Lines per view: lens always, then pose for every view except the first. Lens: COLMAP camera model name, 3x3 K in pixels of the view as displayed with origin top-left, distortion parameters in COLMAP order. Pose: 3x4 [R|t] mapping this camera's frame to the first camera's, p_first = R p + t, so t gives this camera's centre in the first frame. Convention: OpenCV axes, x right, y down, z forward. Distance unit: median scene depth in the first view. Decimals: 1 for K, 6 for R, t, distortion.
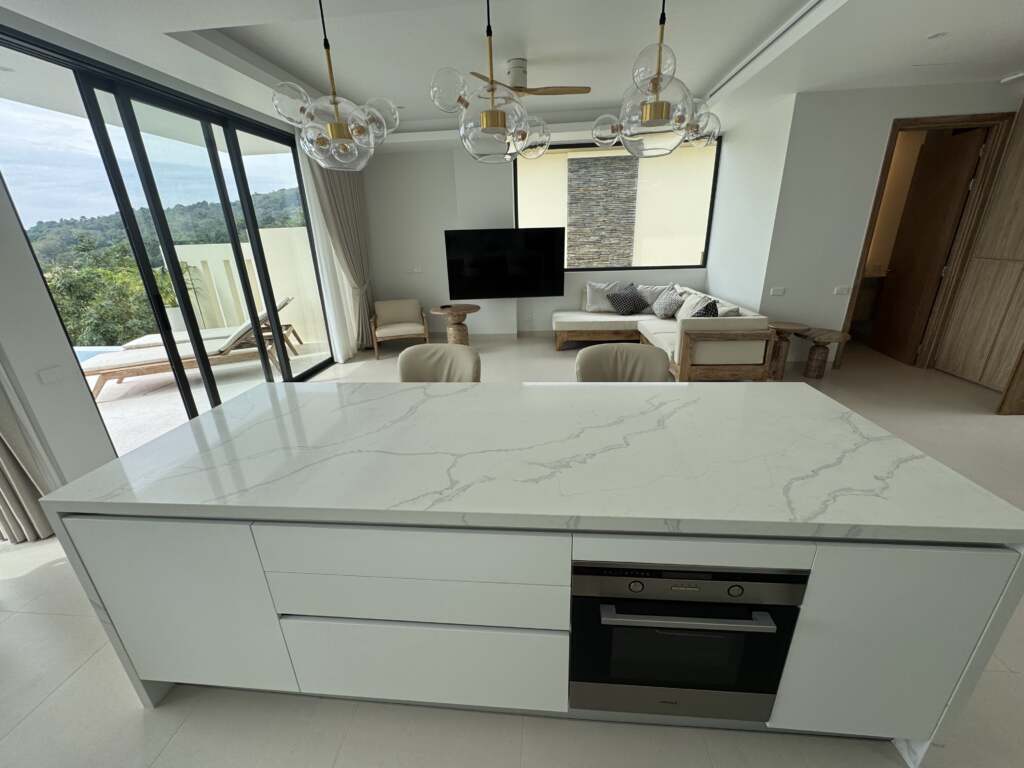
lens RADIAL K [[410.2, 0, 516.6], [0, 410.2, 381.8], [0, 0, 1]] dist [-0.004286, 0.000463]
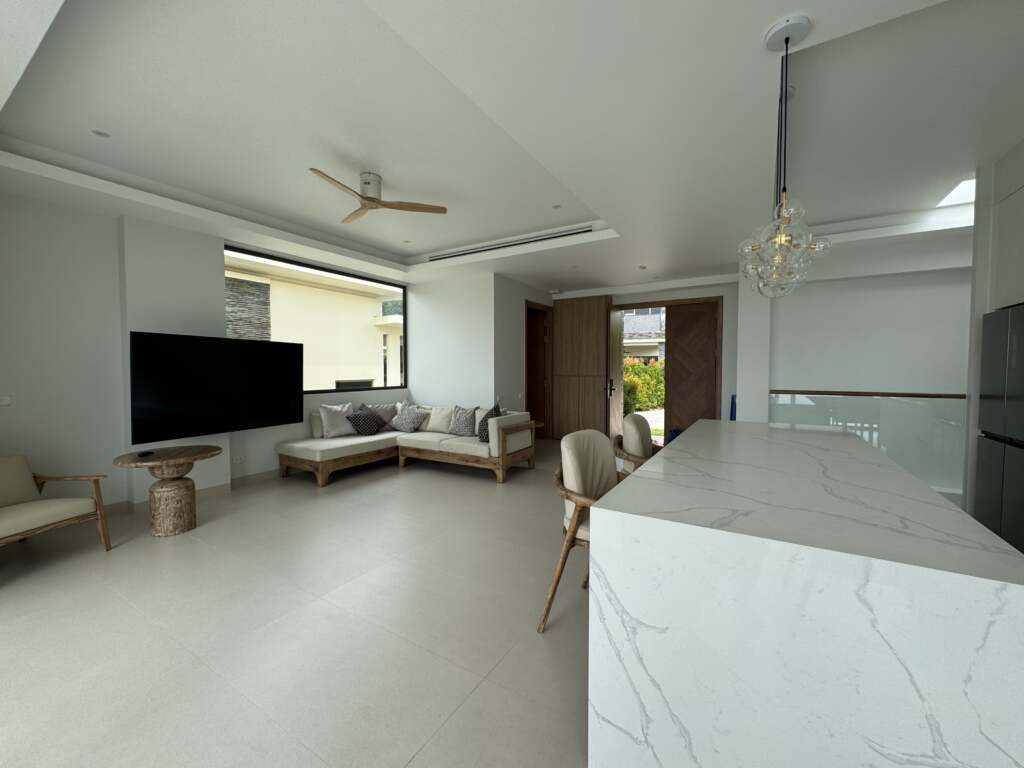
lens RADIAL K [[410.2, 0, 506.8], [0, 410.2, 380.3], [0, 0, 1]] dist [-0.004286, 0.000463]
pose [[0.451202, 0.003025, 0.892417, -0.445105], [0.290573, 0.945004, -0.150116, -0.046300], [-0.843791, 0.327045, 0.425509, 0.275694]]
